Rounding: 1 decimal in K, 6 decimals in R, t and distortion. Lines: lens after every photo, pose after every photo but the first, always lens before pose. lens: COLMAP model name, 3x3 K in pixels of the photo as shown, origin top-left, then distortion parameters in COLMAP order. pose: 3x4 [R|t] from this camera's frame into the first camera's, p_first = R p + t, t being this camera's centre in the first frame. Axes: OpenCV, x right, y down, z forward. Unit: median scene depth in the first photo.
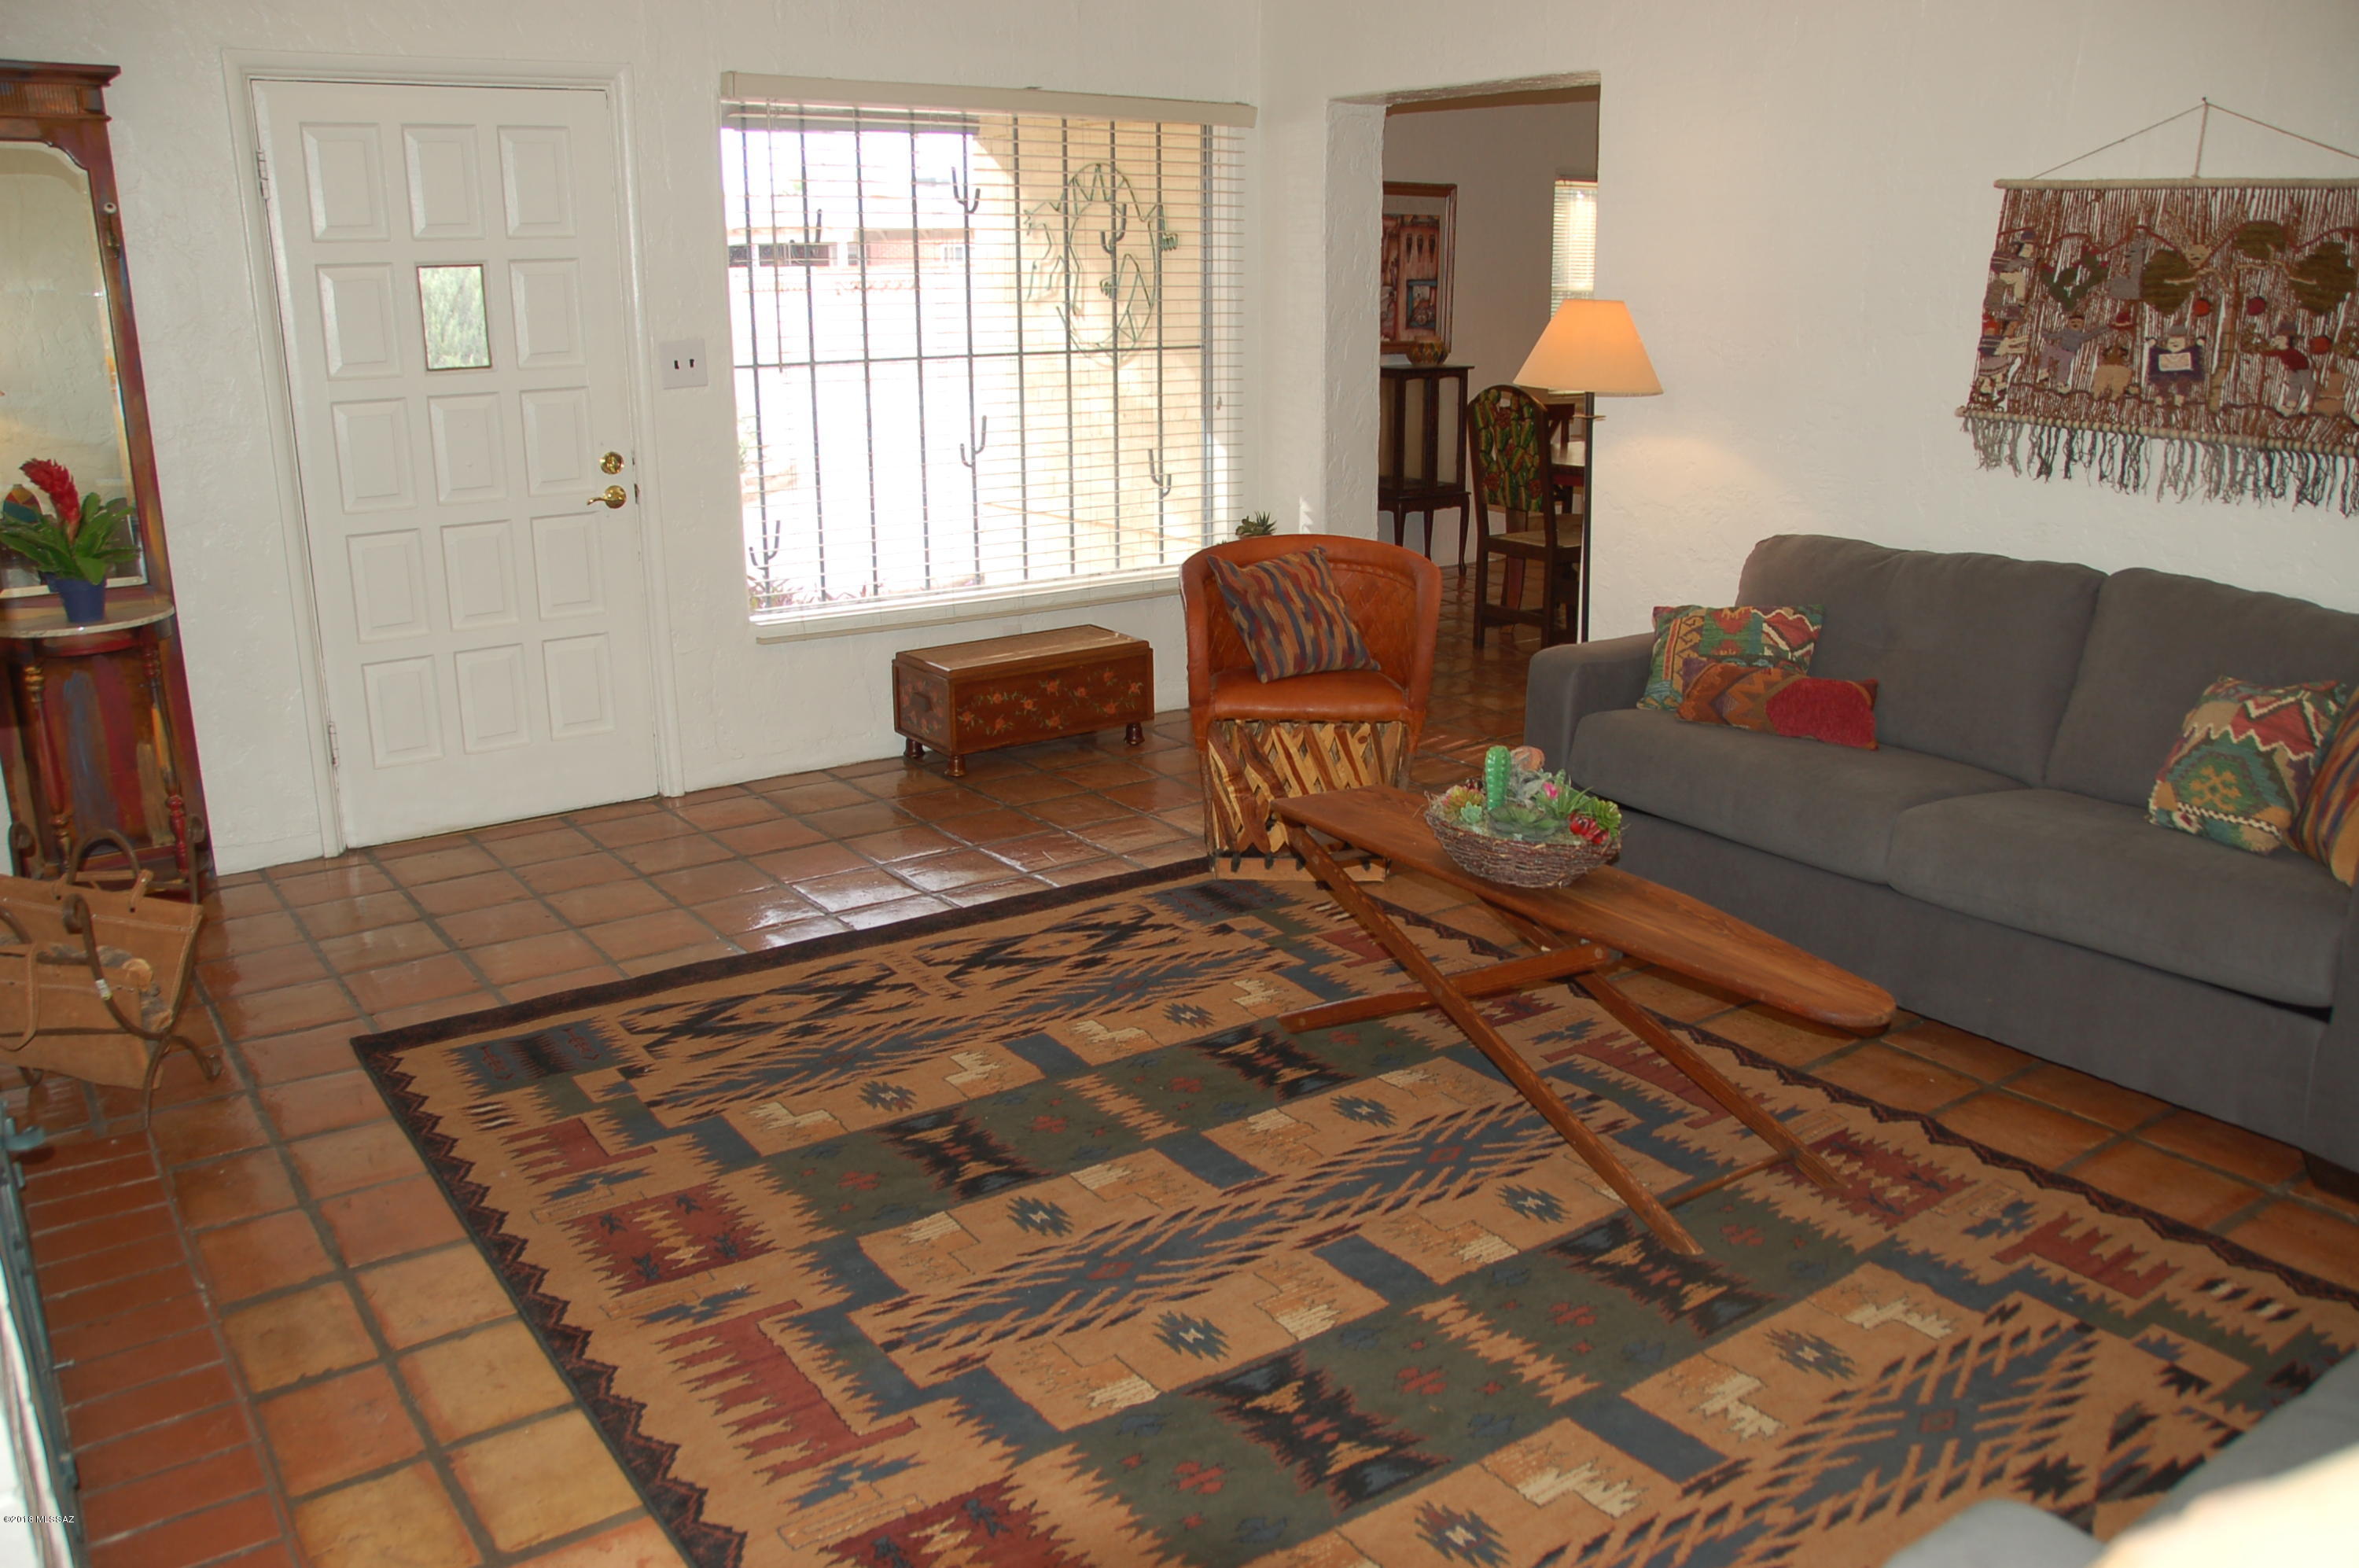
lens RADIAL K [[1892.4, 0, 1184.9], [0, 1892.4, 813.6], [0, 0, 1]] dist [-0.154516, 0.138071]
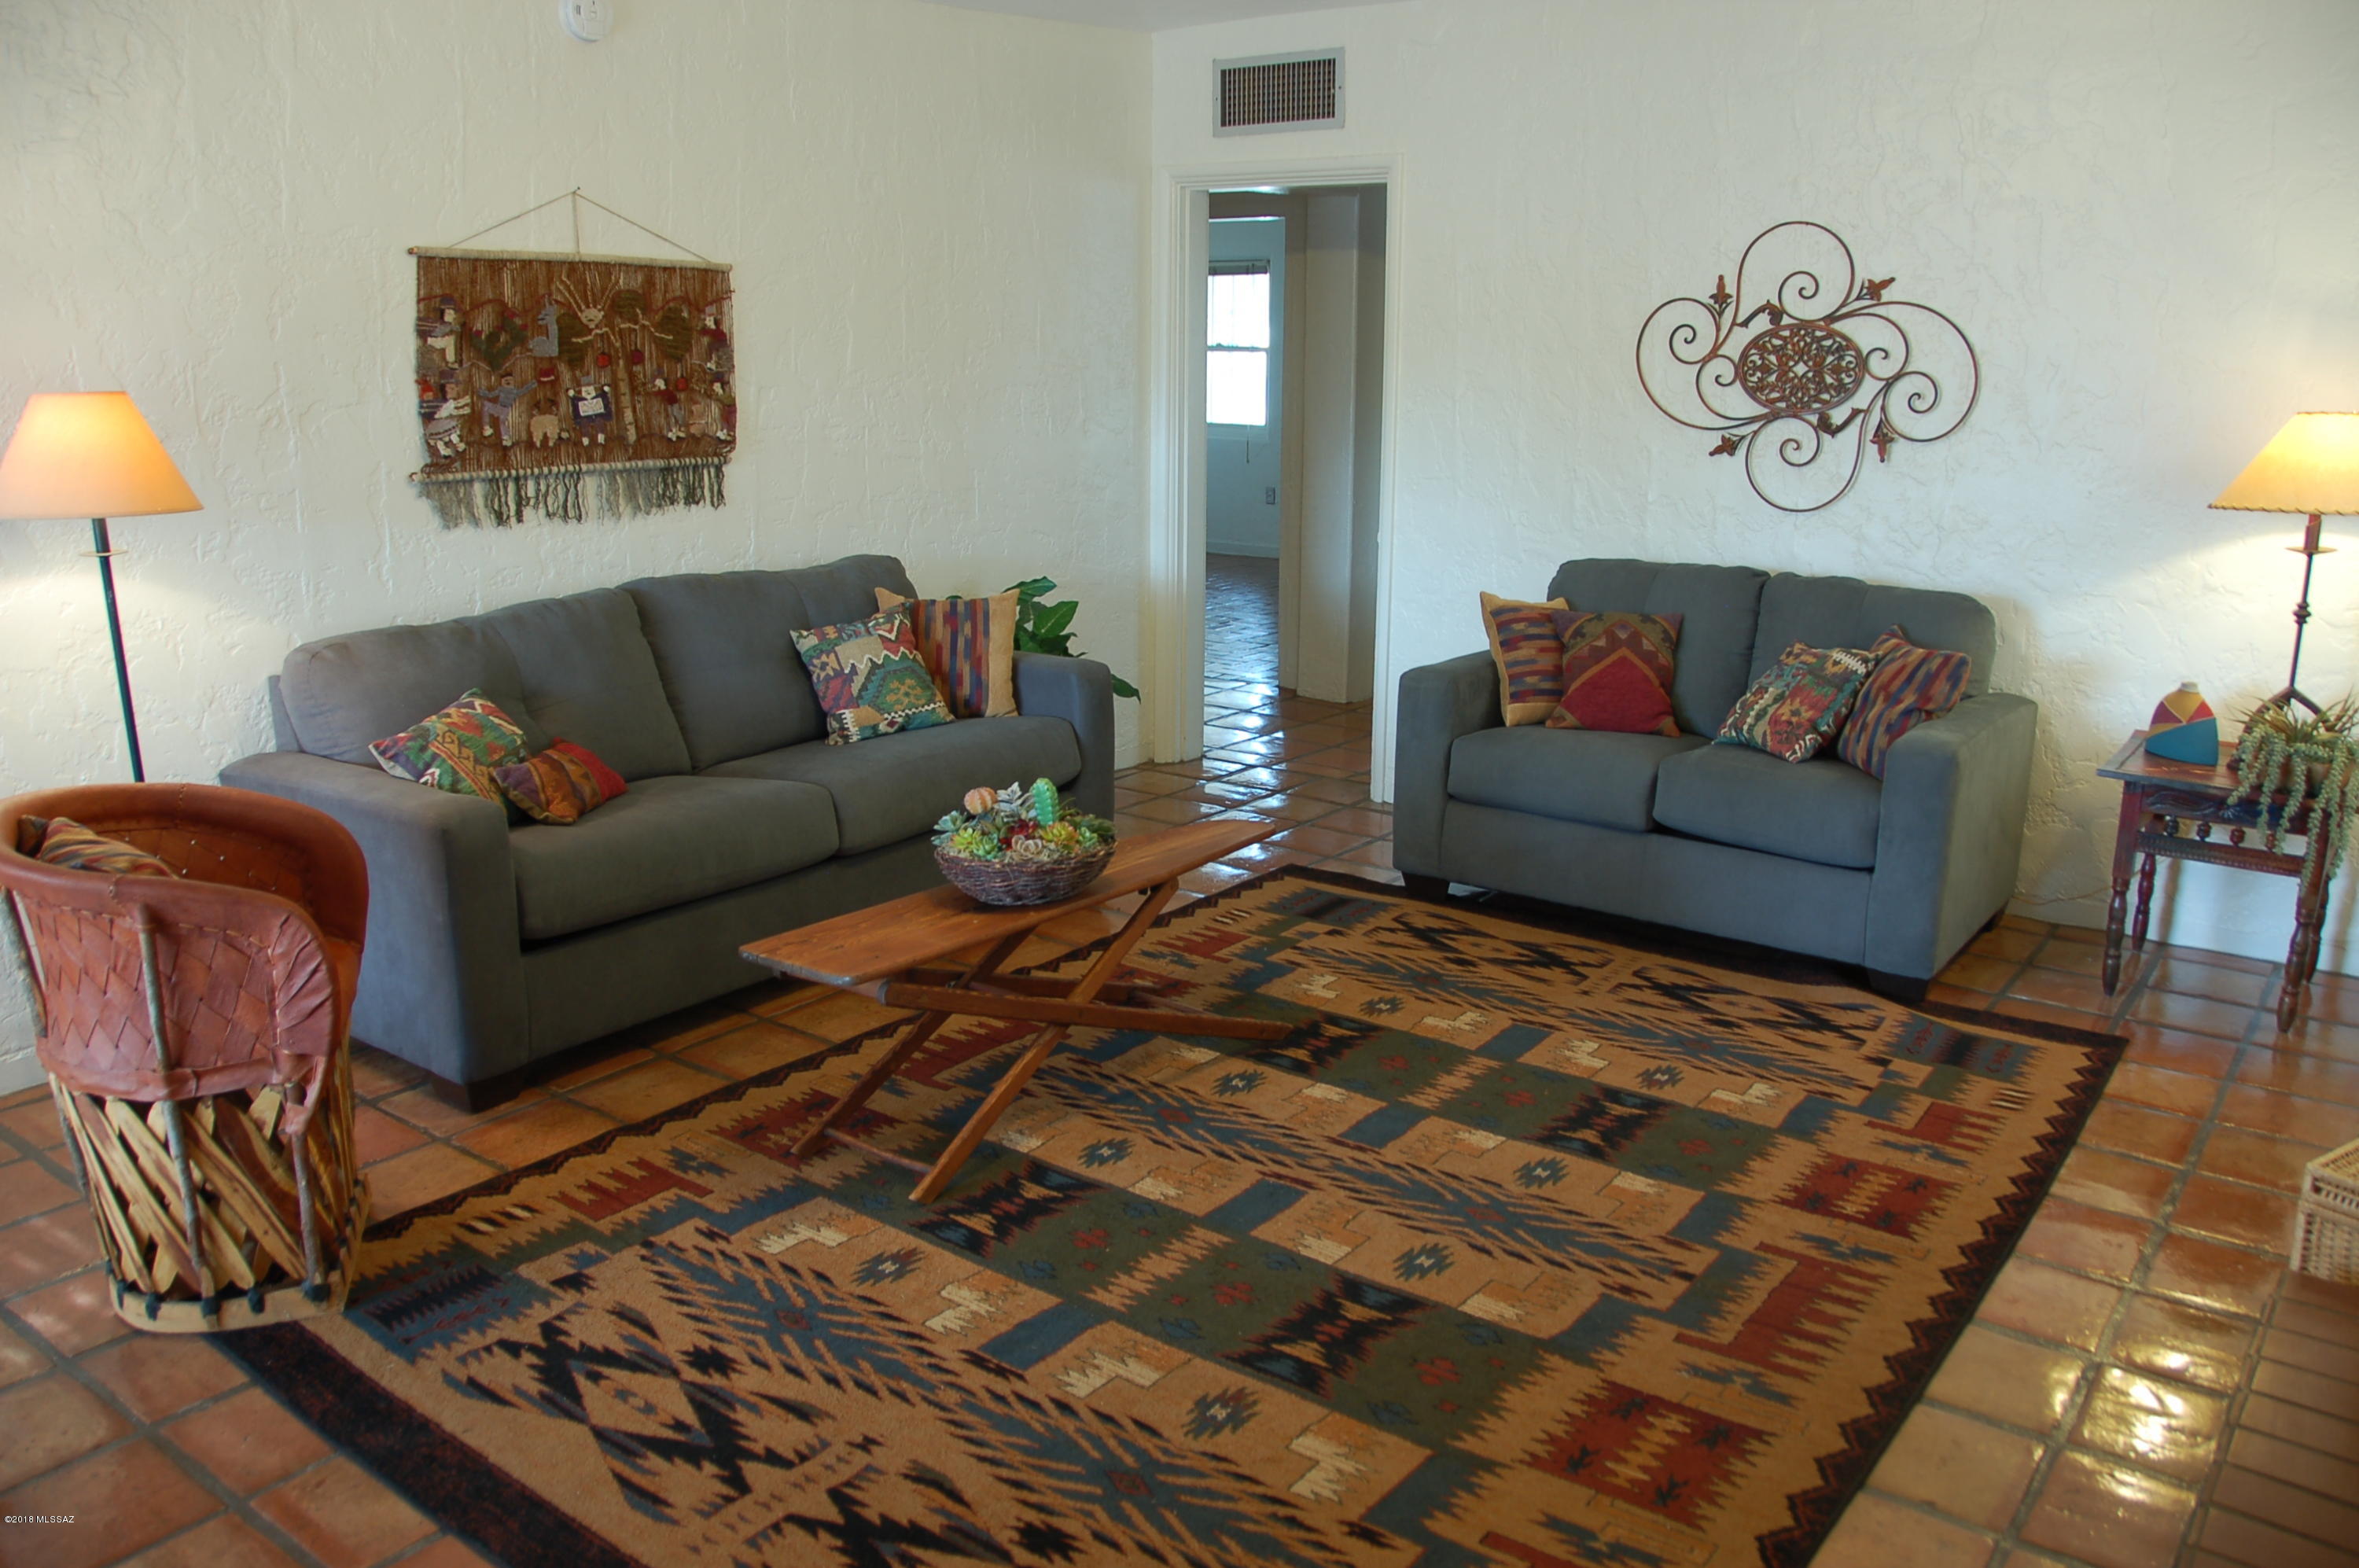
lens RADIAL K [[1840.3, 0, 1219.8], [0, 1840.3, 791.8], [0, 0, 1]] dist [-0.170626, 0.129467]
pose [[-0.311531, -0.231702, 0.921555, -0.734635], [0.267371, 0.909261, 0.318995, -0.296355], [-0.911845, 0.345774, -0.221312, 1.017690]]
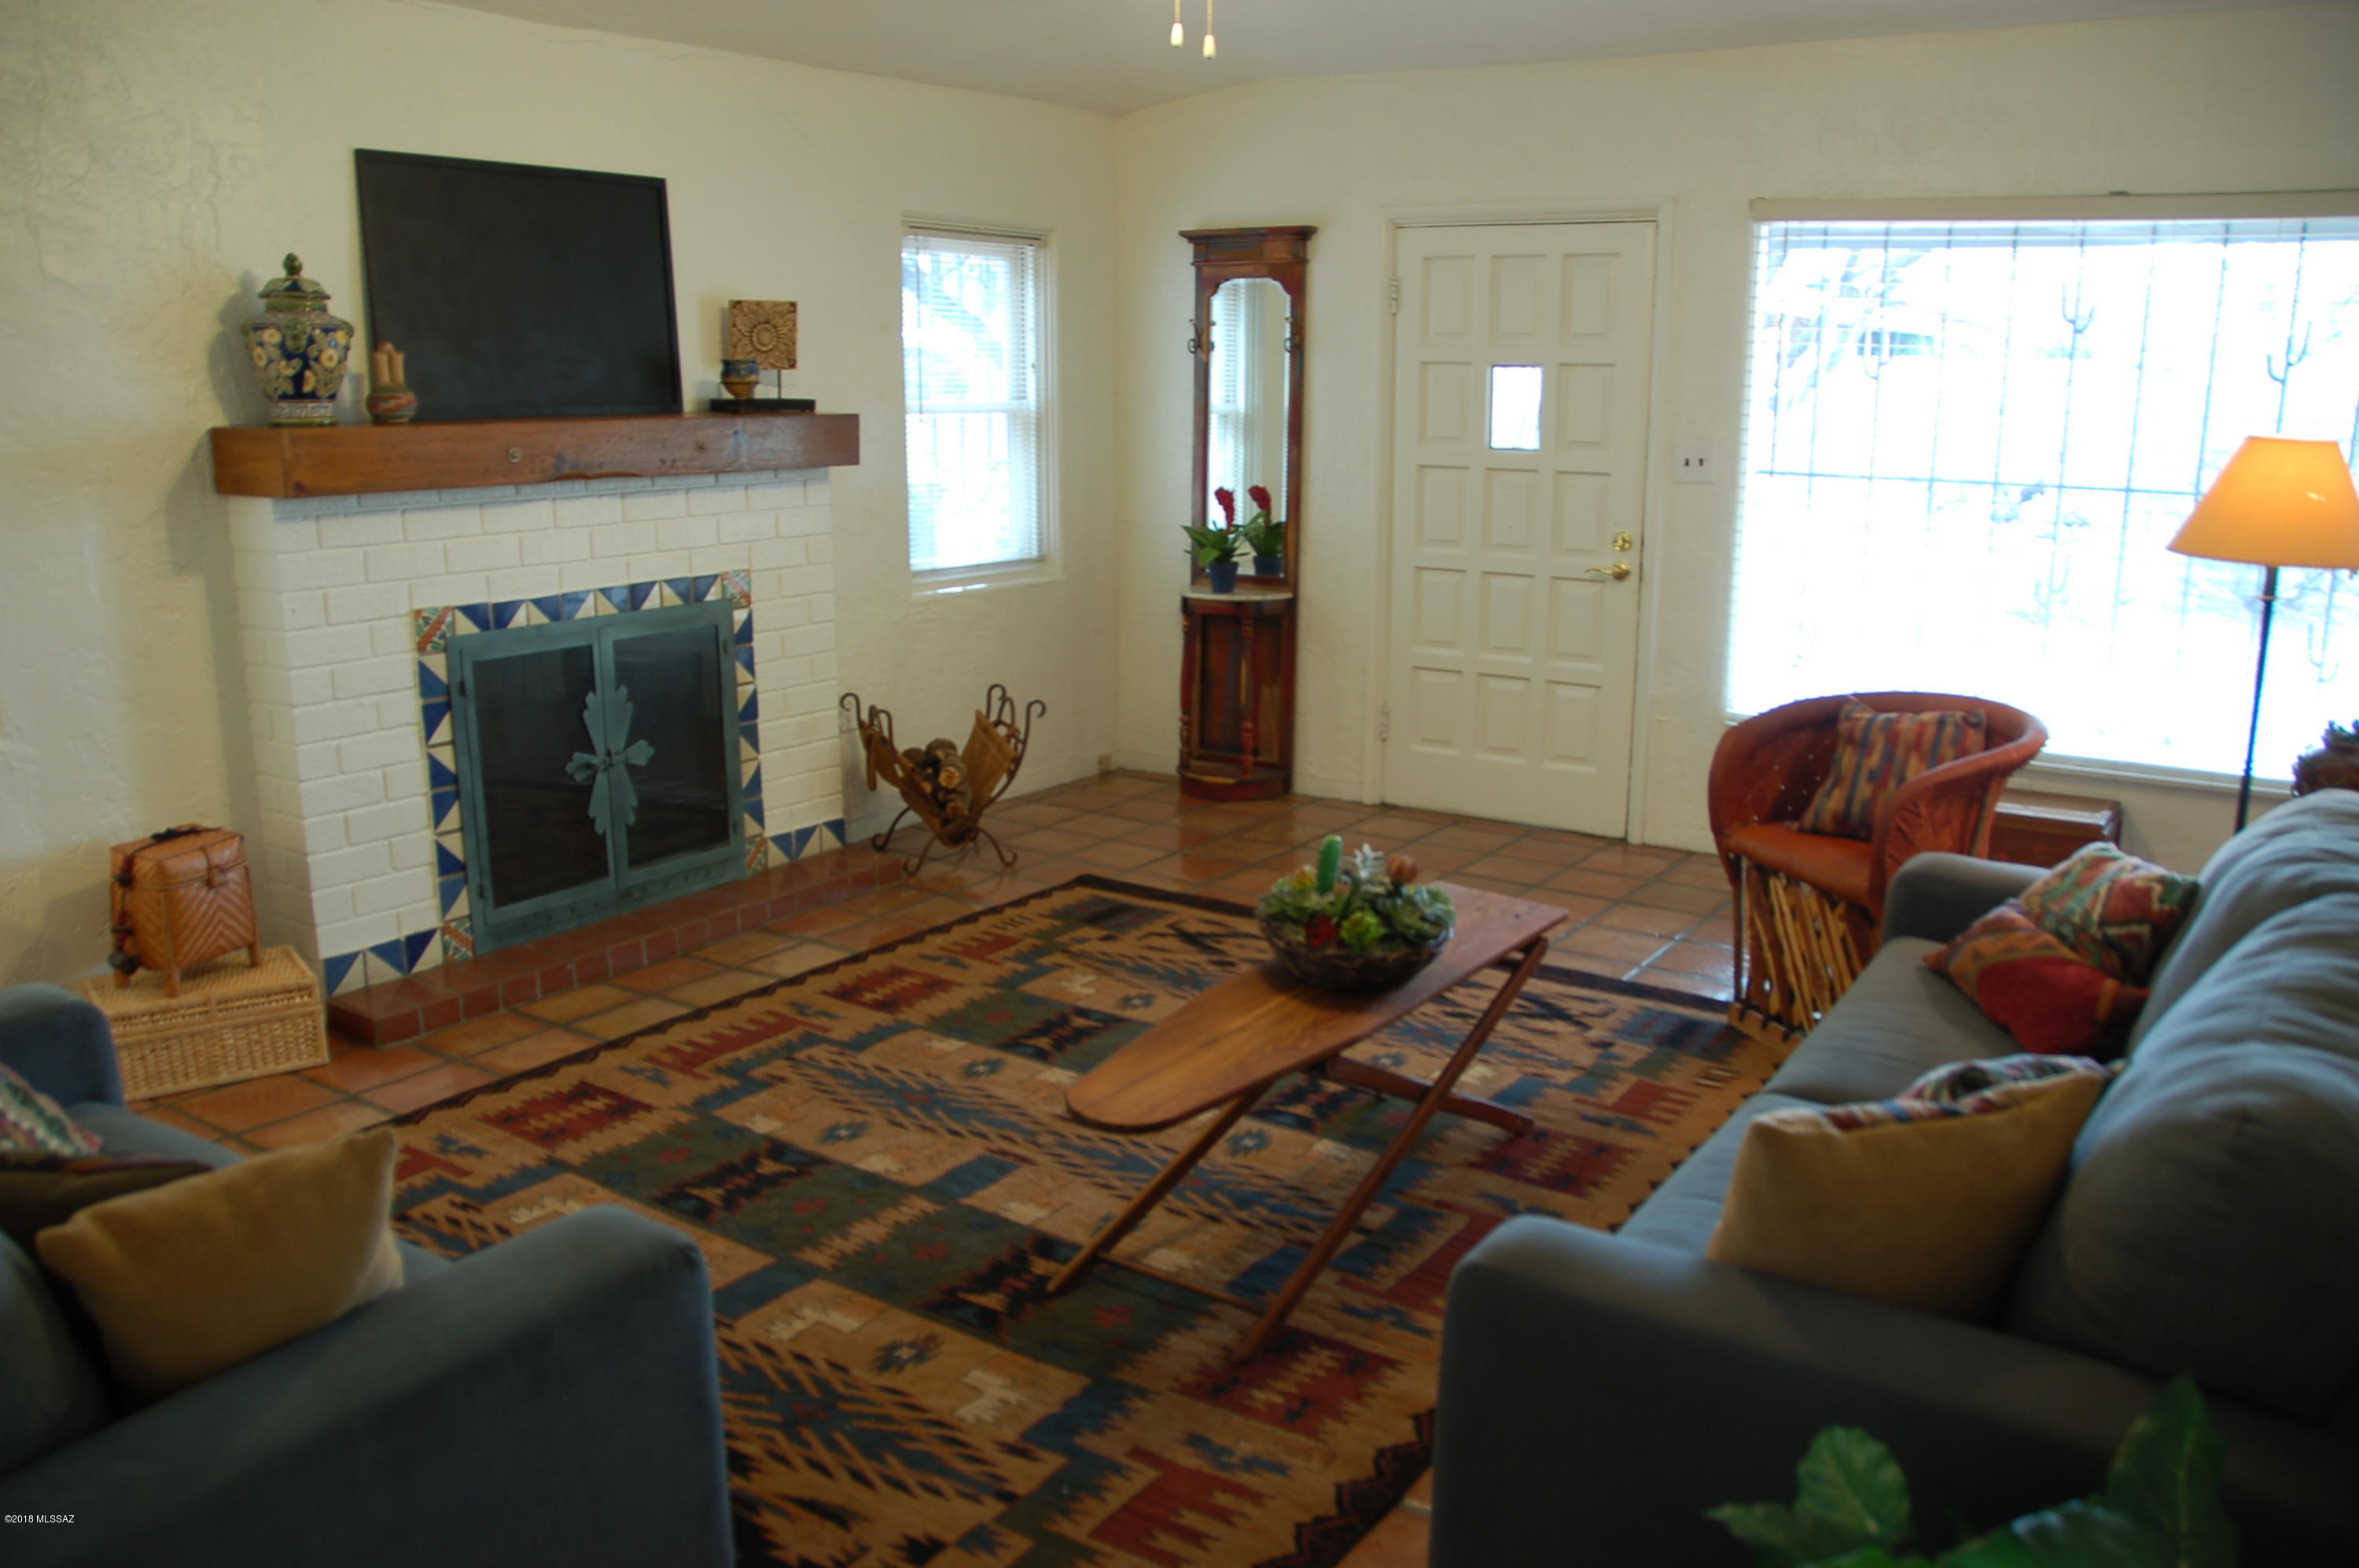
lens RADIAL K [[1892.4, 0, 1184.9], [0, 1892.4, 813.6], [0, 0, 1]] dist [-0.154516, 0.138071]
pose [[0.342431, 0.218373, -0.913813, 0.950057], [-0.277212, 0.952798, 0.123810, -0.133446], [0.897716, 0.210924, 0.386803, 0.476548]]
